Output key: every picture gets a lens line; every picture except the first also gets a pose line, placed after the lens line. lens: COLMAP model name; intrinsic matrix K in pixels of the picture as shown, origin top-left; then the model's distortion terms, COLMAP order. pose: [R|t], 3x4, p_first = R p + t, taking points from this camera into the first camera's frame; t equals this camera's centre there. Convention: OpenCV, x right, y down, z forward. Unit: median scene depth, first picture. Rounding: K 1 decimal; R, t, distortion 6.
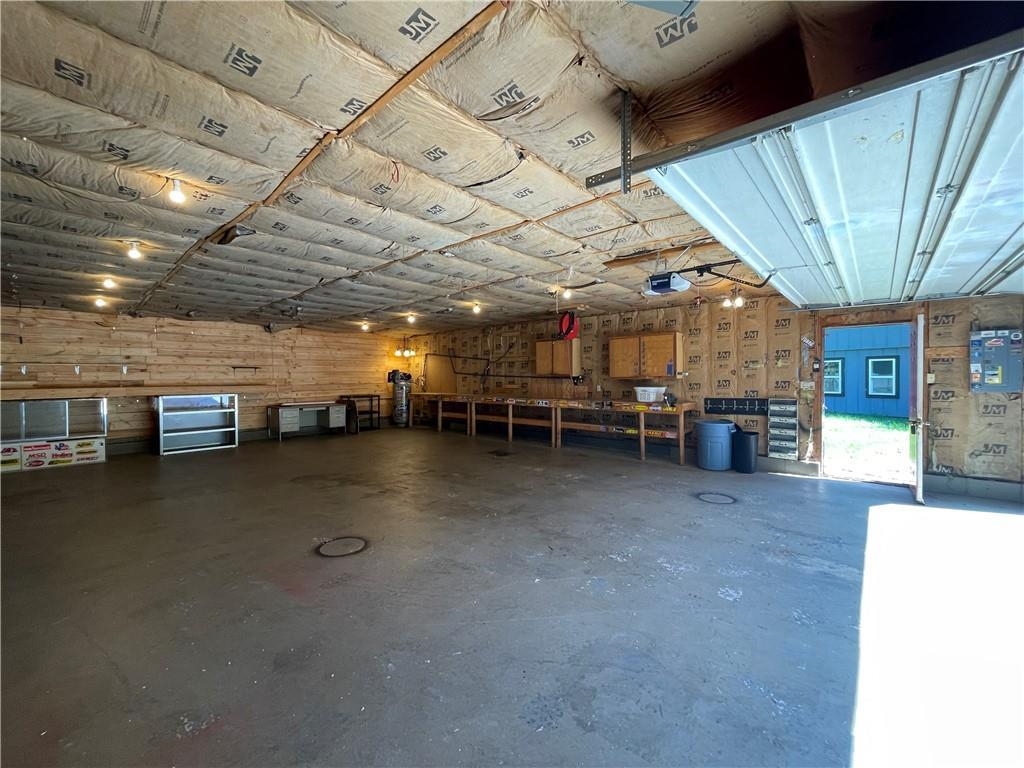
lens RADIAL K [[414.8, 0, 510.6], [0, 414.8, 378.5], [0, 0, 1]] dist [0.000748, 0.001001]
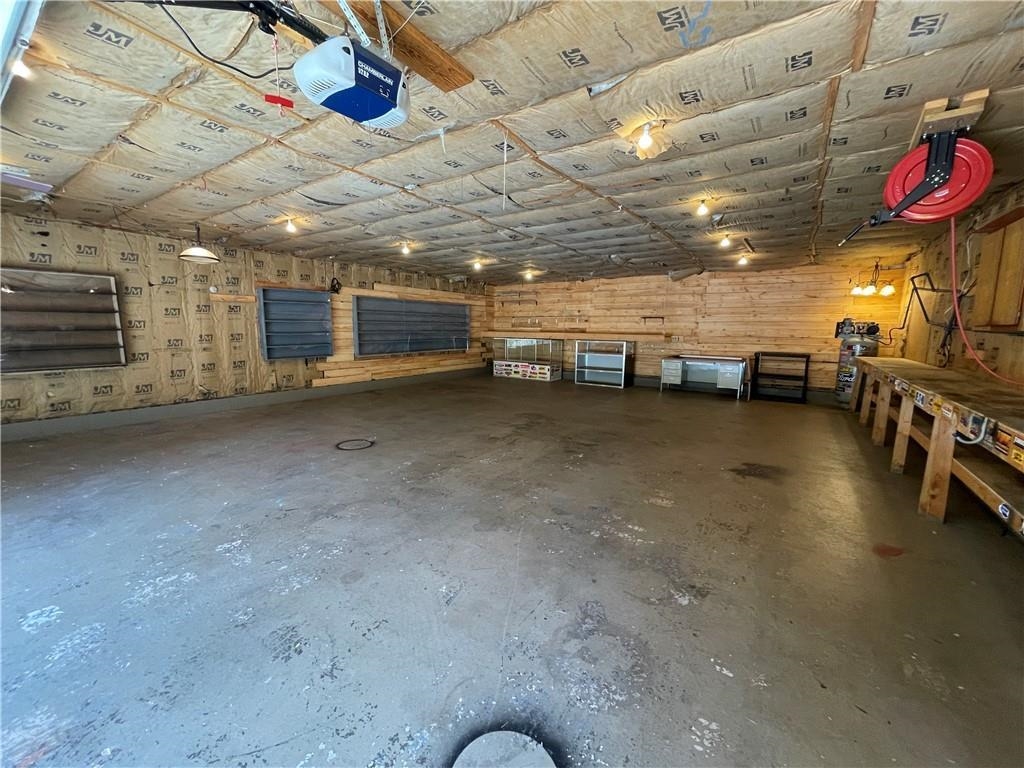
lens RADIAL K [[414.8, 0, 507.4], [0, 414.8, 384.8], [0, 0, 1]] dist [0.000748, 0.001001]
pose [[0.114310, 0.145089, -0.982793, 0.684753], [-0.018438, 0.989417, 0.143922, -0.004154], [0.993274, 0.001669, 0.115775, 0.922861]]
